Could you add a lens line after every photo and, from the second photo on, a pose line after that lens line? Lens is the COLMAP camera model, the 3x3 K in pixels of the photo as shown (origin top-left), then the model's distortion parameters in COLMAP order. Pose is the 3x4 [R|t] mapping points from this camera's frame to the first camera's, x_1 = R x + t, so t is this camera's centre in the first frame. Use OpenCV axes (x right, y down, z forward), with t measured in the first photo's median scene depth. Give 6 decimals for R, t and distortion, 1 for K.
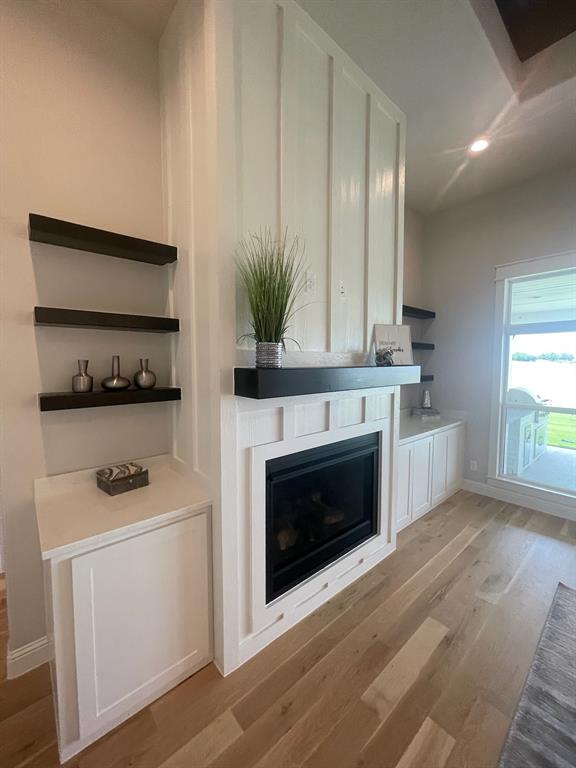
lens RADIAL K [[311.0, 0, 287.6], [0, 311.0, 385.2], [0, 0, 1]] dist [-0.006793, 0.002162]
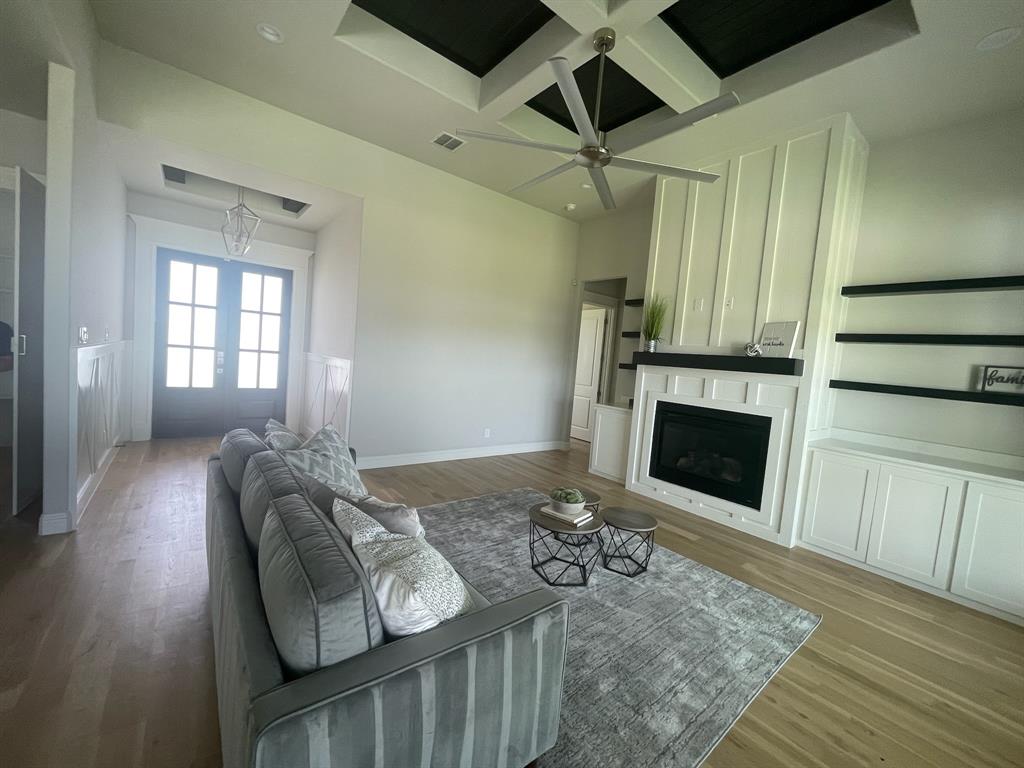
lens RADIAL K [[414.6, 0, 507.7], [0, 414.6, 382.6], [0, 0, 1]] dist [-0.006793, 0.002162]
pose [[-0.060070, 0.056733, -0.996581, 2.276646], [-0.157063, 0.985410, 0.065564, 0.094382], [0.985760, 0.160464, -0.050283, 0.149995]]
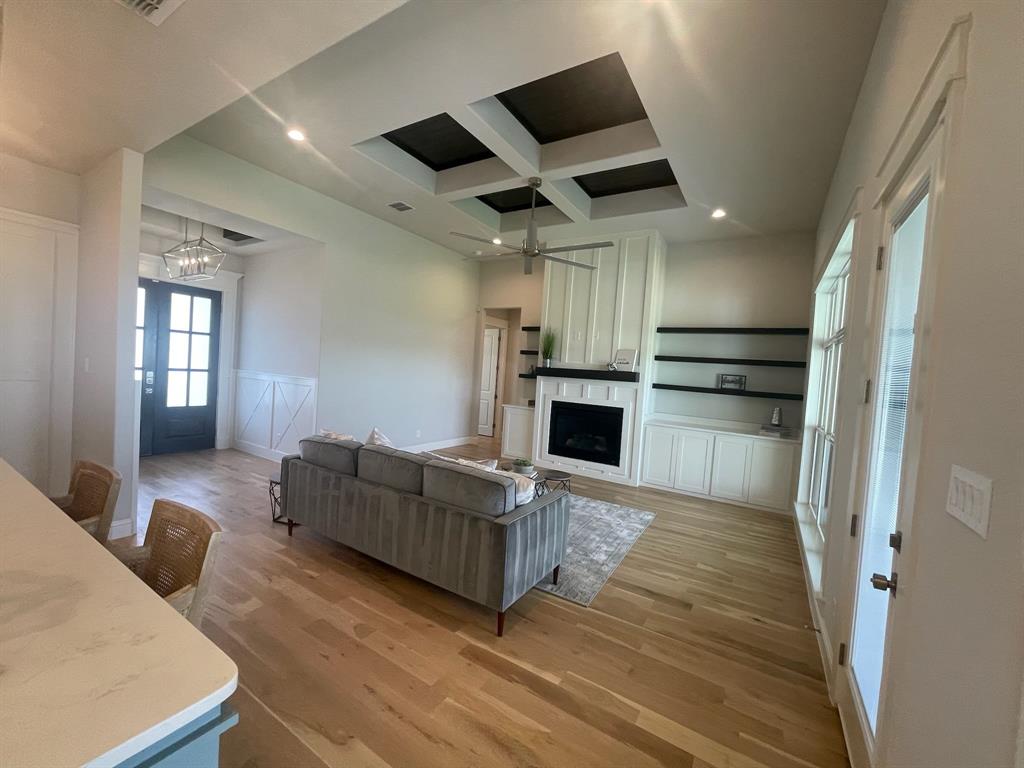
lens RADIAL K [[414.6, 0, 509.2], [0, 414.6, 382.6], [0, 0, 1]] dist [-0.006793, 0.002162]
pose [[0.287420, 0.046953, -0.956653, 2.982450], [-0.137922, 0.990417, 0.007172, 0.093267], [0.947822, 0.129882, 0.291142, -0.427824]]
